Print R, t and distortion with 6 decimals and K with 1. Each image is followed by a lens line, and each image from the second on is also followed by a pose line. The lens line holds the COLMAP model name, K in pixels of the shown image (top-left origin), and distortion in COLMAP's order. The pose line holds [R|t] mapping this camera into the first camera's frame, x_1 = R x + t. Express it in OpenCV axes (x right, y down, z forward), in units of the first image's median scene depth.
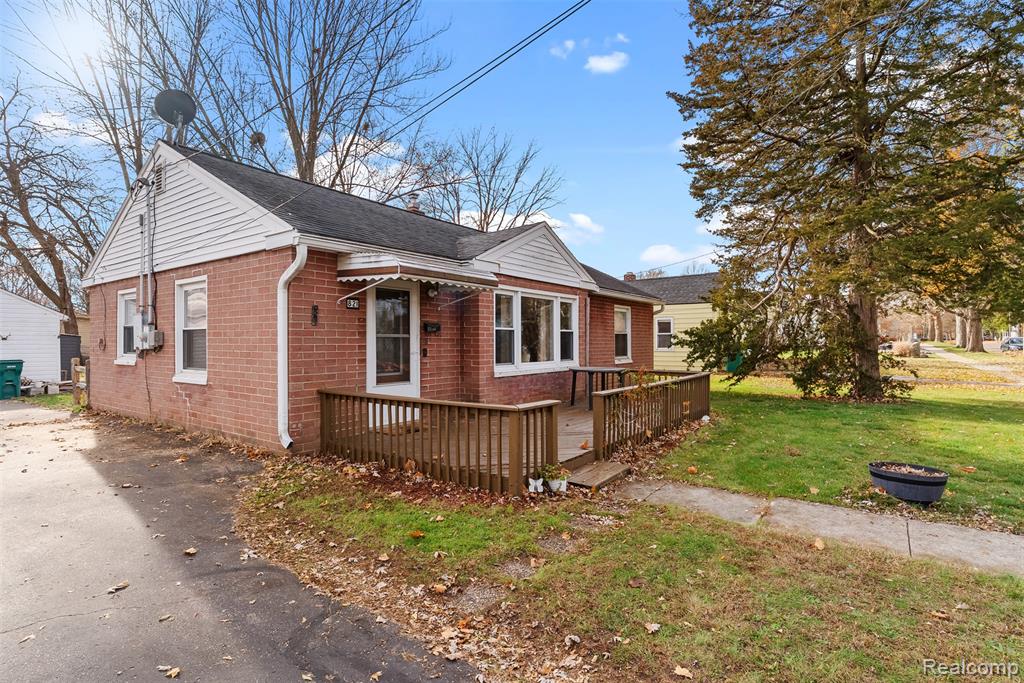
lens RADIAL K [[517.4, 0, 515.0], [0, 517.4, 340.6], [0, 0, 1]] dist [0.004421, 0.002309]
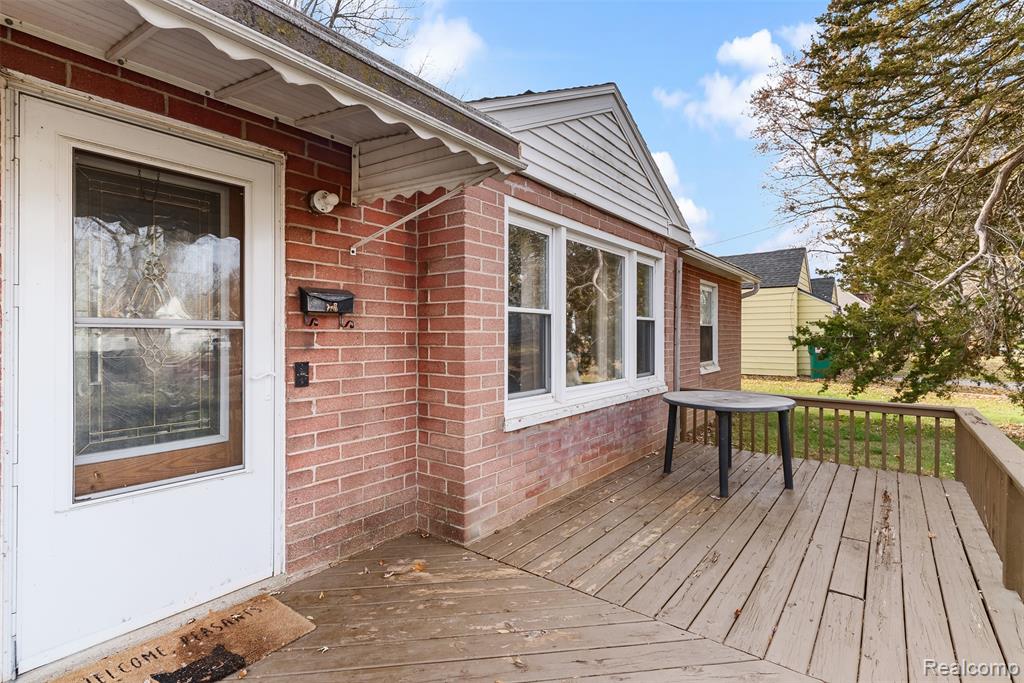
lens RADIAL K [[493.9, 0, 508.9], [0, 493.9, 341.2], [0, 0, 1]] dist [0.006332, 0.001231]
pose [[0.999273, 0.005578, -0.037707, -0.021427], [-0.005011, 0.999873, 0.015110, -0.003853], [0.037786, -0.014910, 0.999175, 0.586418]]
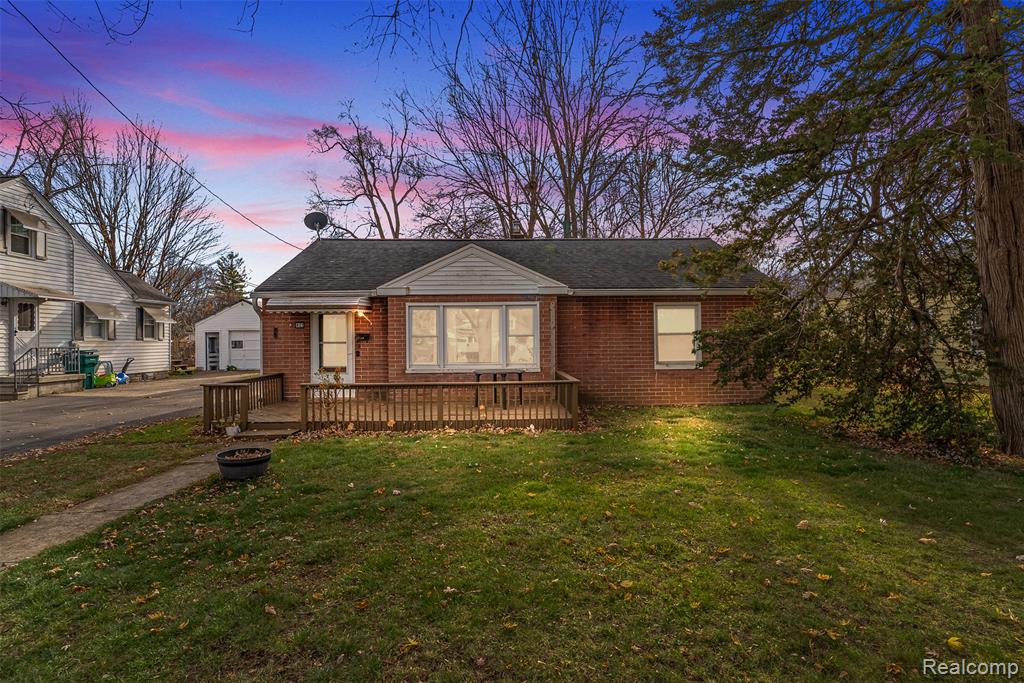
lens RADIAL K [[517.4, 0, 512.8], [0, 517.4, 342.9], [0, 0, 1]] dist [0.004421, 0.002309]
pose [[0.587386, 0.001667, -0.809306, 1.139746], [0.009971, 0.999907, 0.009296, -0.015561], [0.809246, -0.013530, 0.587314, 0.413049]]
